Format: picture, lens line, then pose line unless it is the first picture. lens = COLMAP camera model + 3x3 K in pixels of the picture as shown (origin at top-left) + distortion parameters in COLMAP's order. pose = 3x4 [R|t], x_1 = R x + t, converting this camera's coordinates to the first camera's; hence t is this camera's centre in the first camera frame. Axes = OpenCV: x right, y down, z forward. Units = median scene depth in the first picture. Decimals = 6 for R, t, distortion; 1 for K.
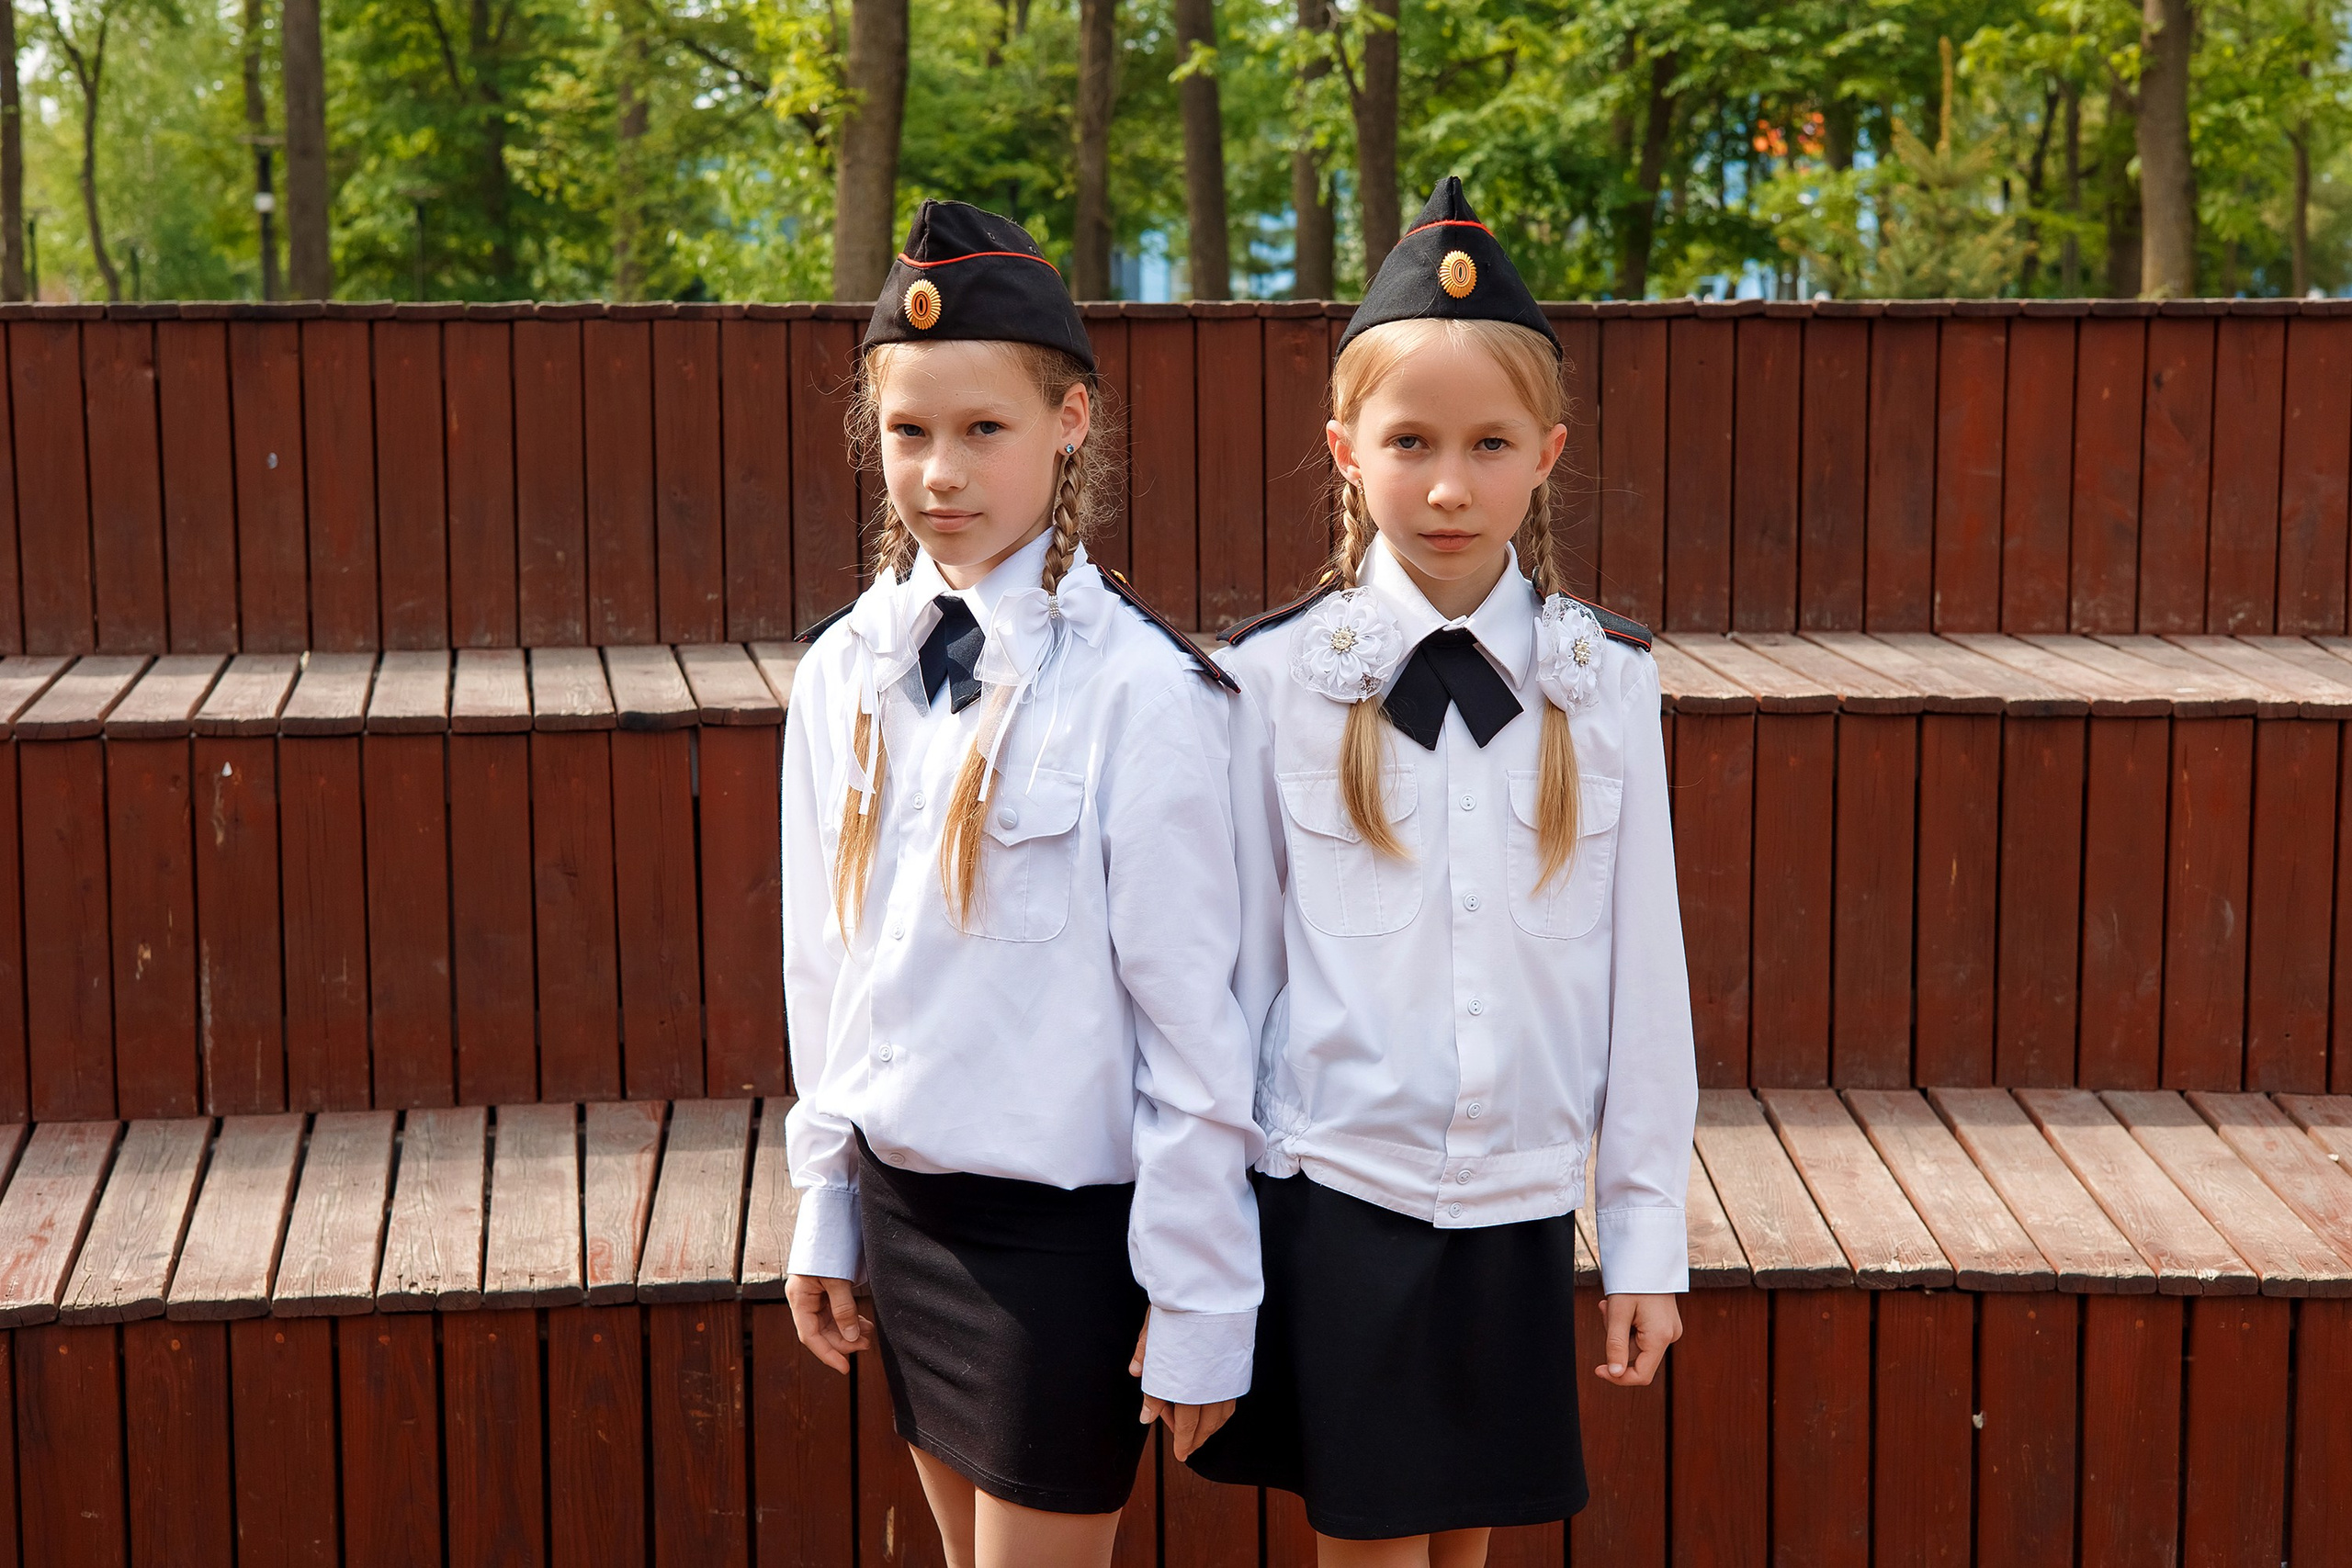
lens RADIAL K [[3527.2, 0, 1176.0], [0, 3527.2, 784.0], [0, 0, 1]] dist [0.015511, 0.016727]
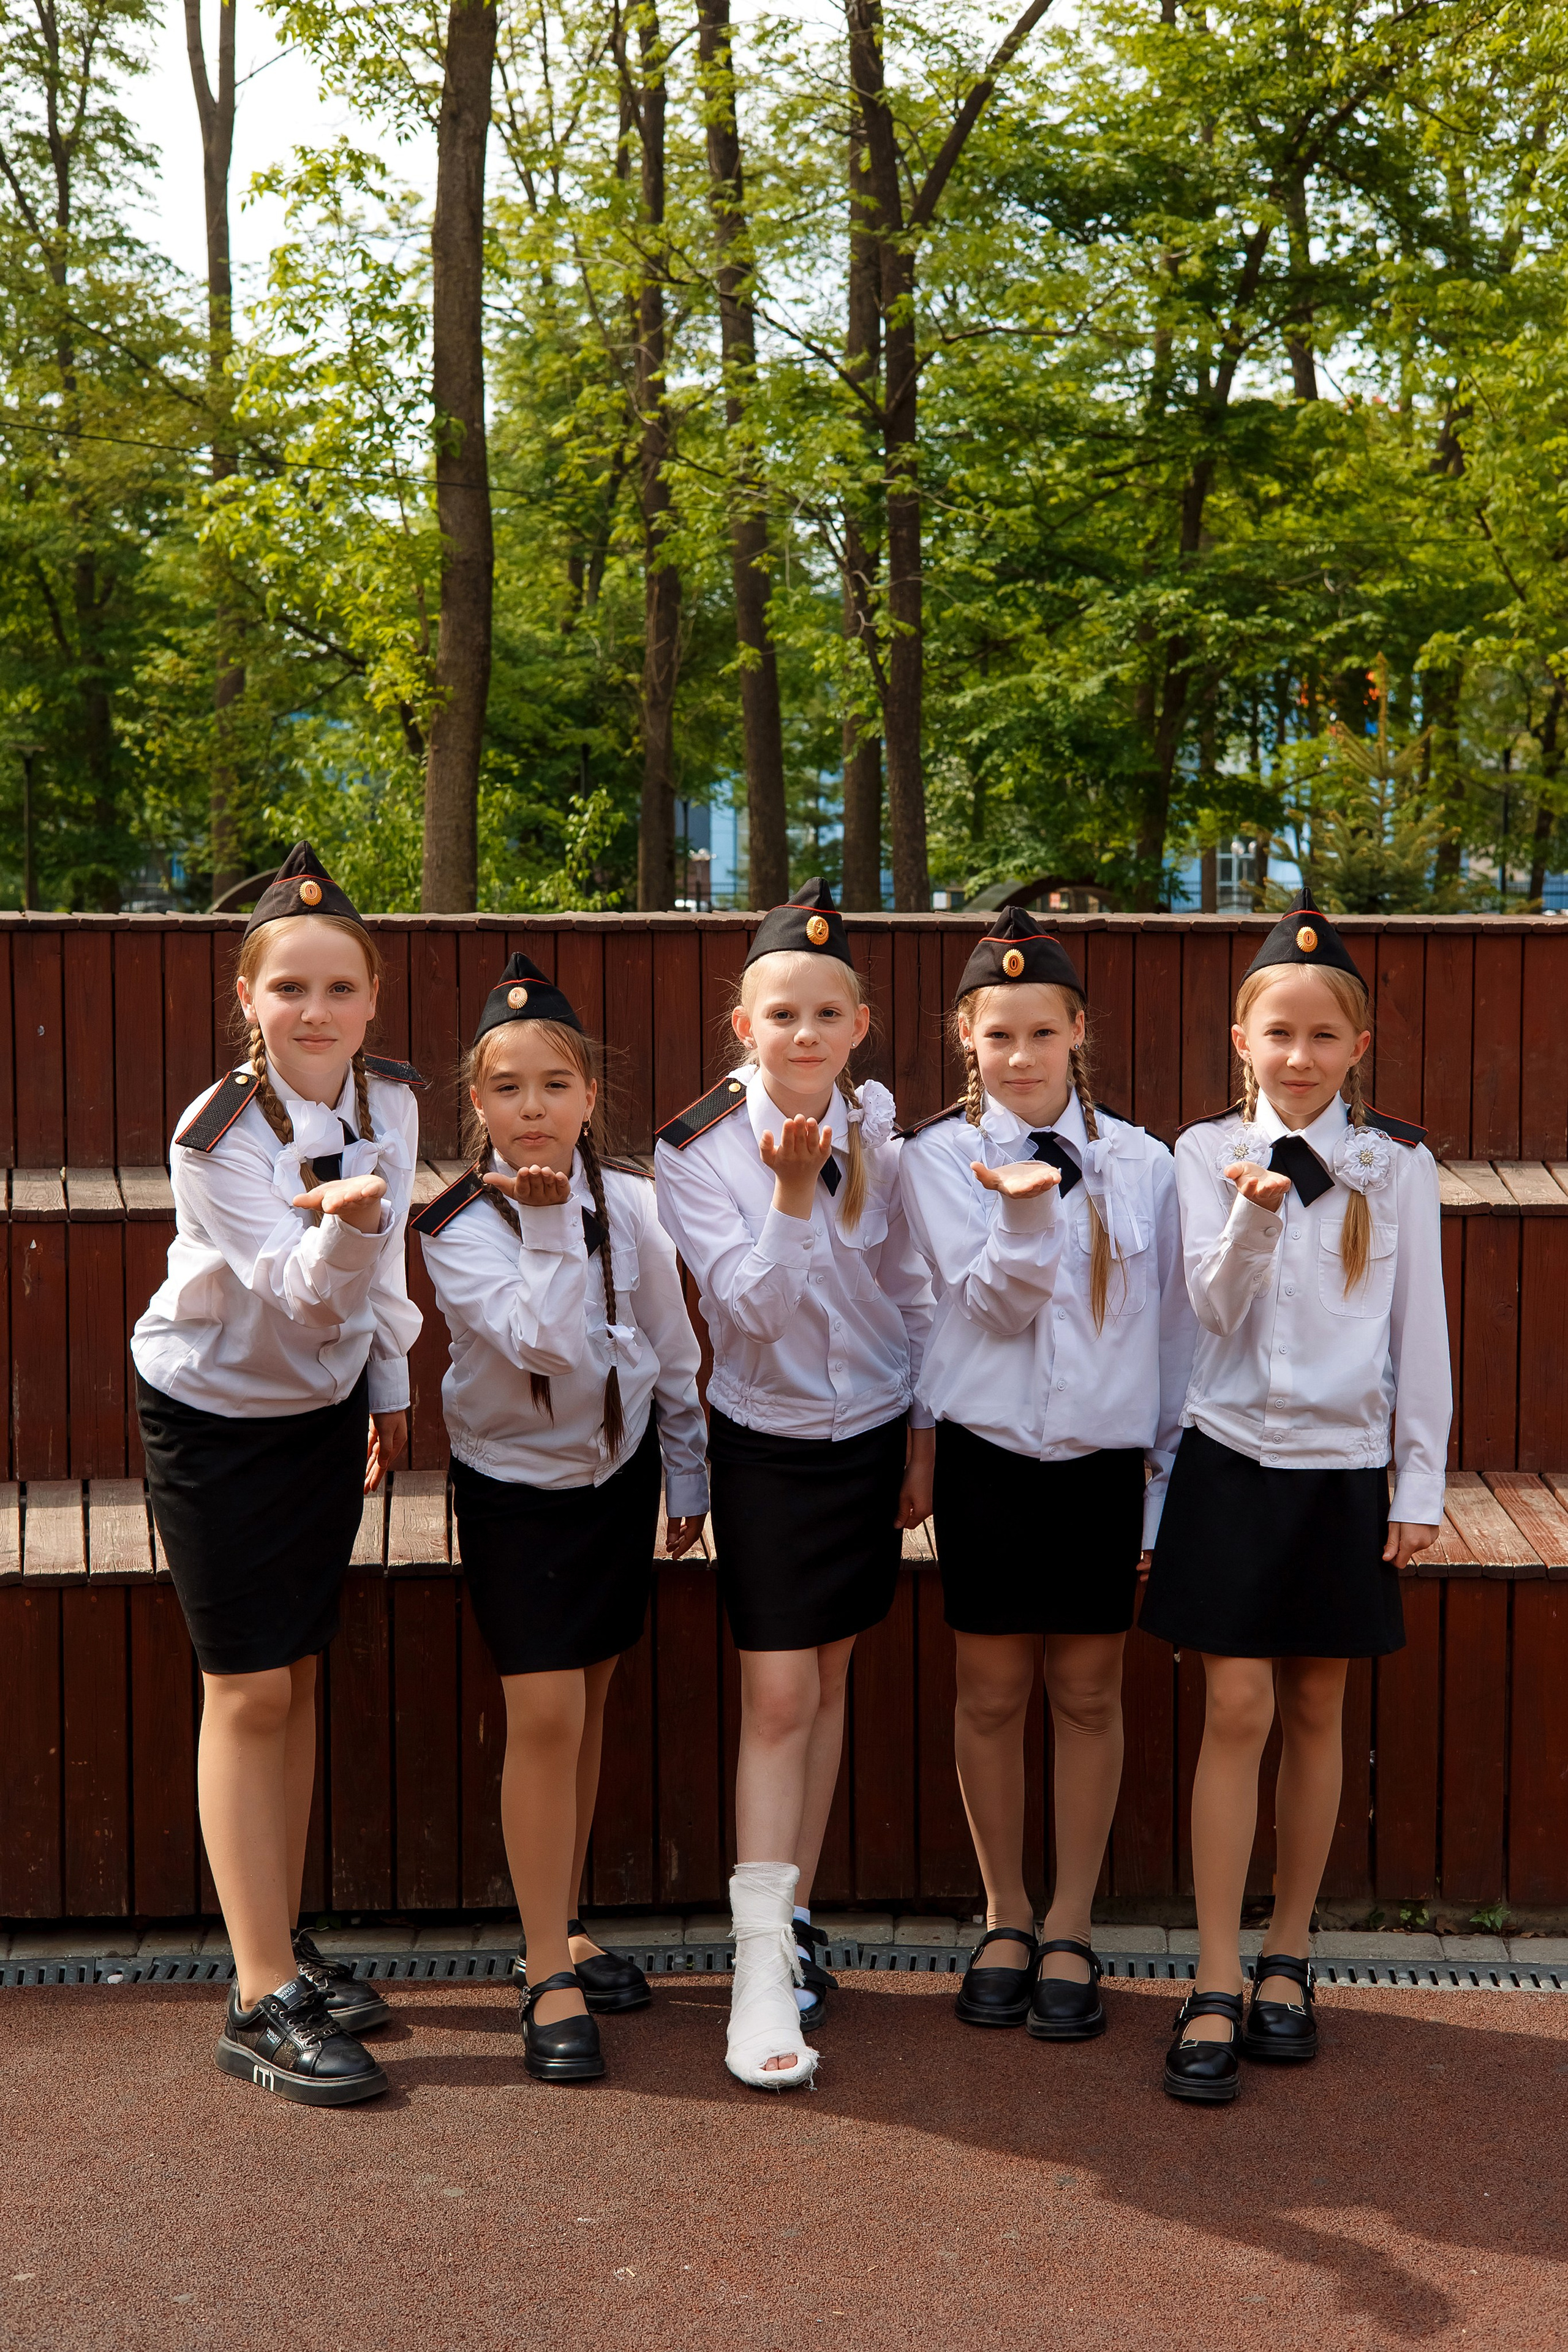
lens RADIAL K [[3688.1, 0, 802.0], [0, 3688.1, 1144.5], [0, 0, 1]] dist [0.015029, 0.000445]
pose [[0.999925, 0.003367, 0.011741, 0.029303], [-0.002793, 0.998816, -0.048575, 0.023838], [-0.011891, 0.048539, 0.998751, -0.462471]]
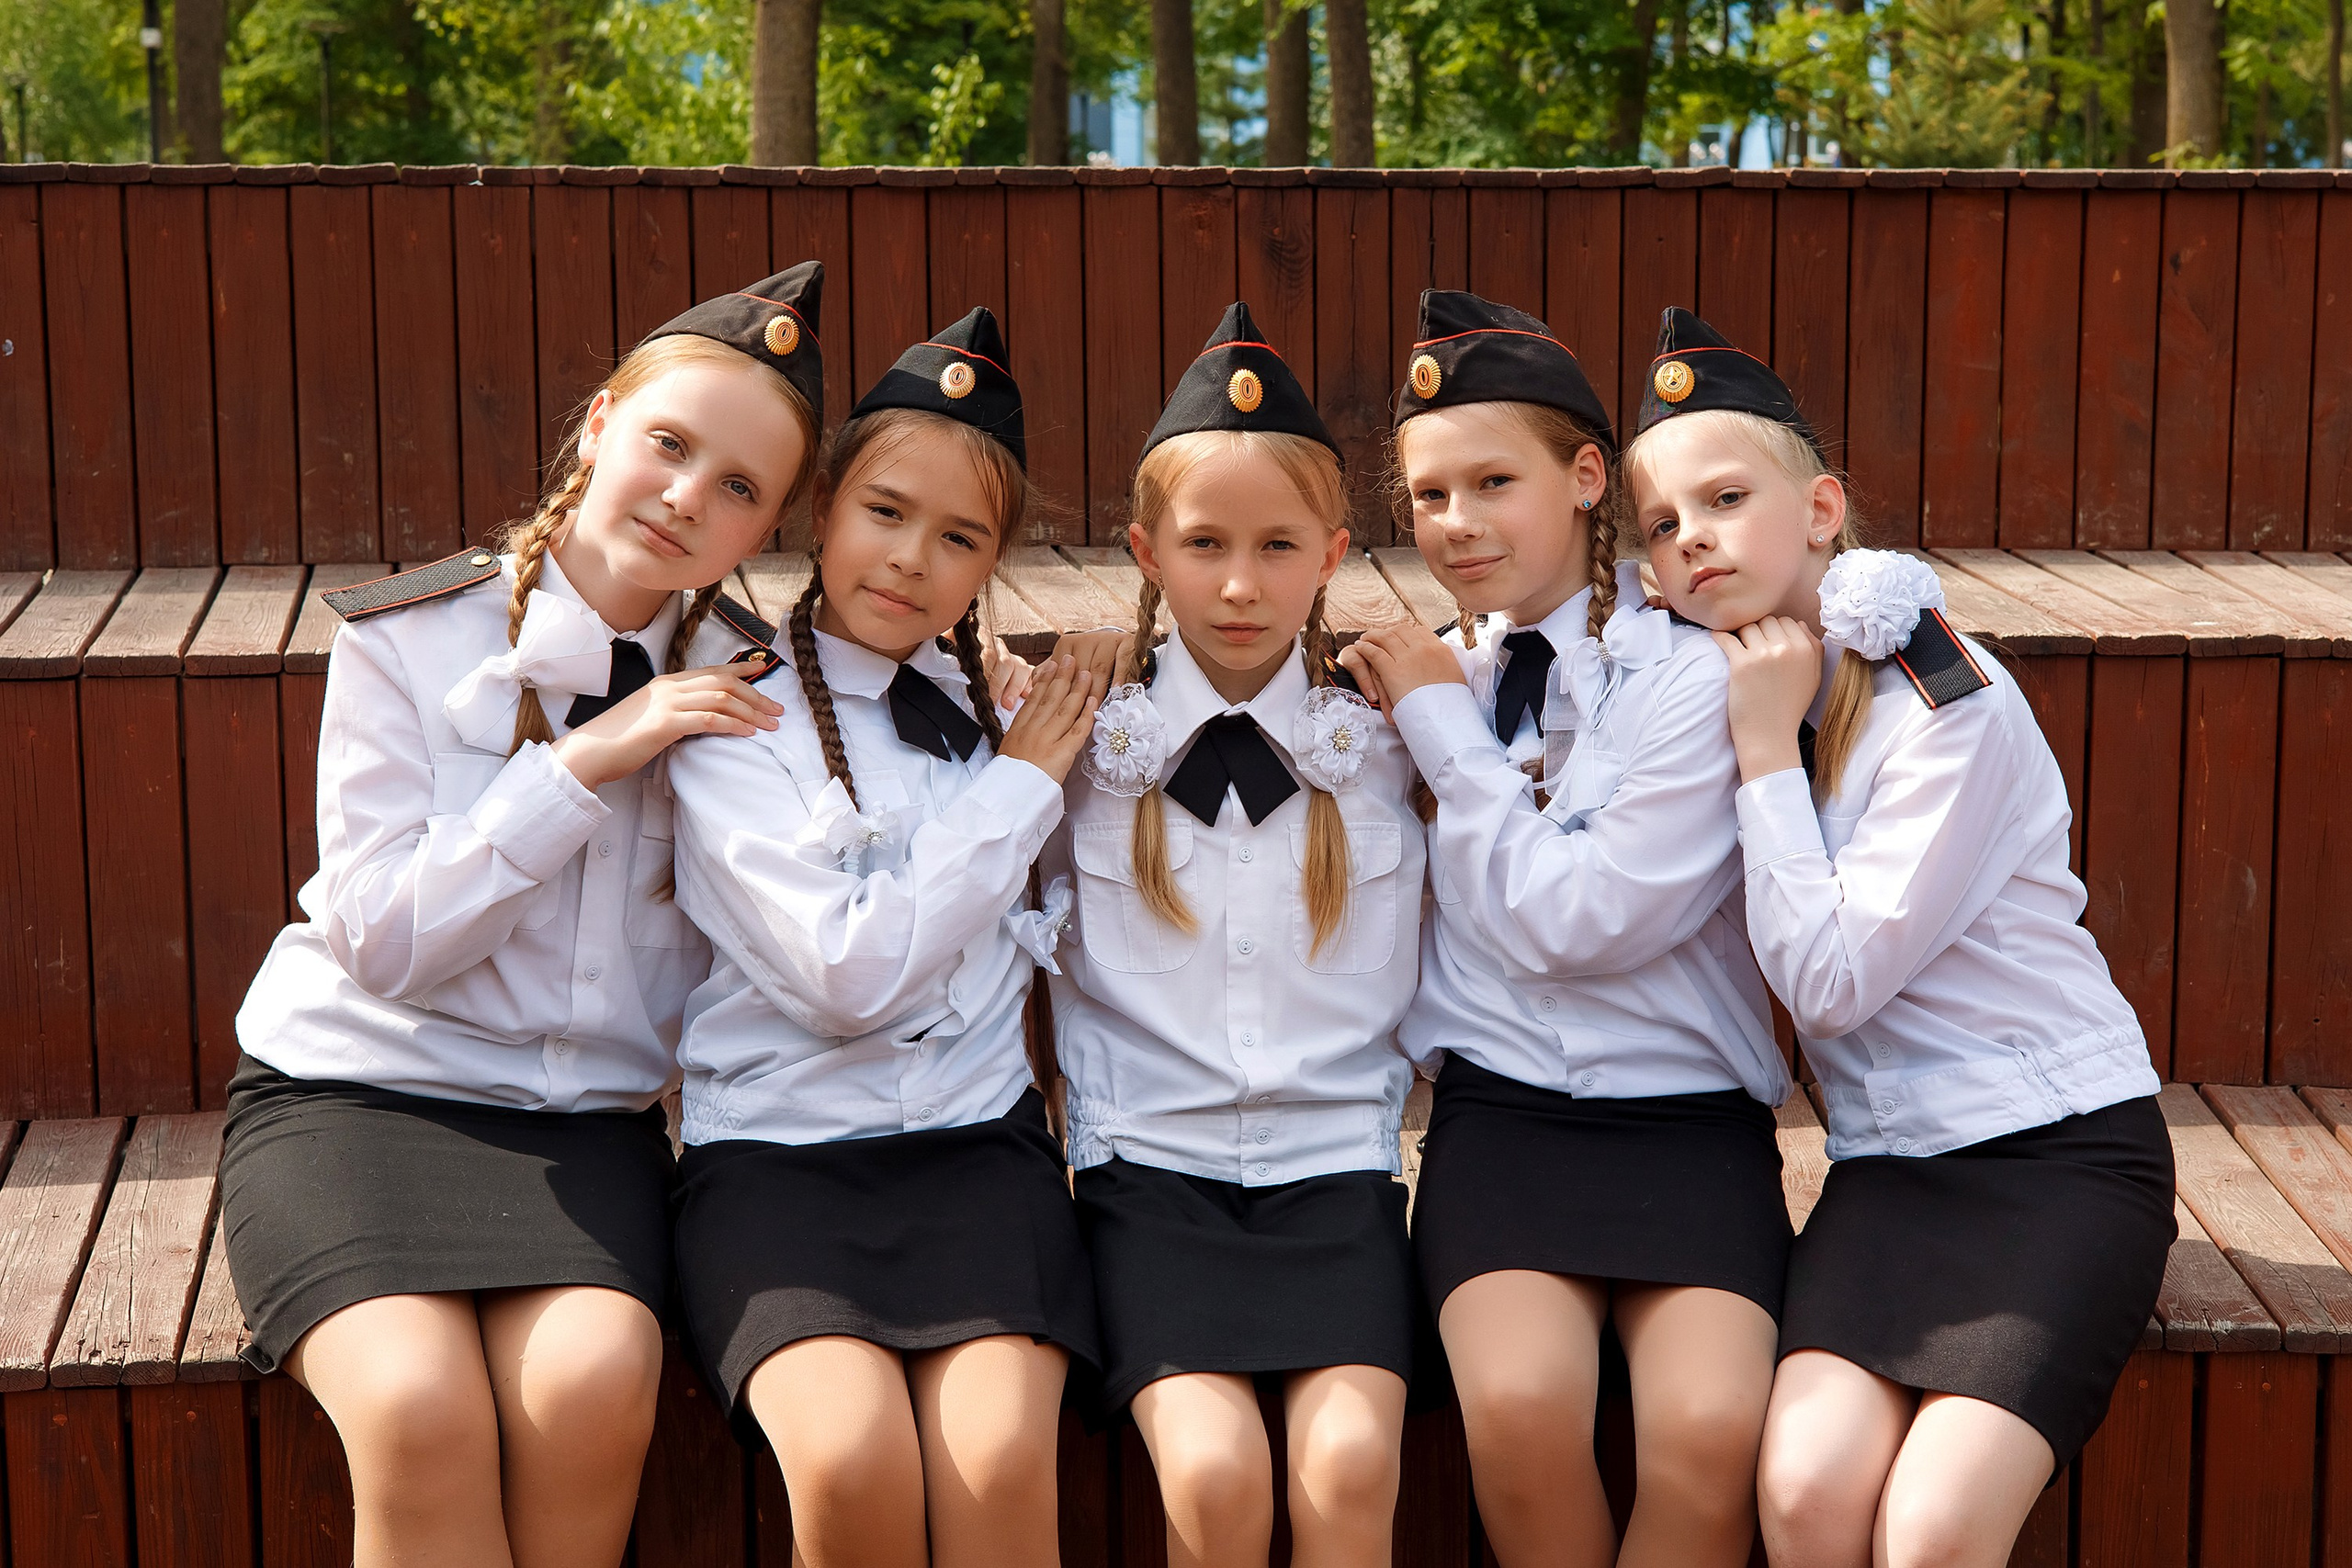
lens RADIAL K [[3687.8, 0, 1290.5], [0, 3687.8, 726.6], [0, 0, 1]] dist [0.015029, 0.000445]
pose [[0.999435, -0.000700, 0.033598, 0.026509], [0.000013, 0.999791, 0.020437, -0.017263], [-0.033606, -0.020425, 0.999226, 0.085188]]
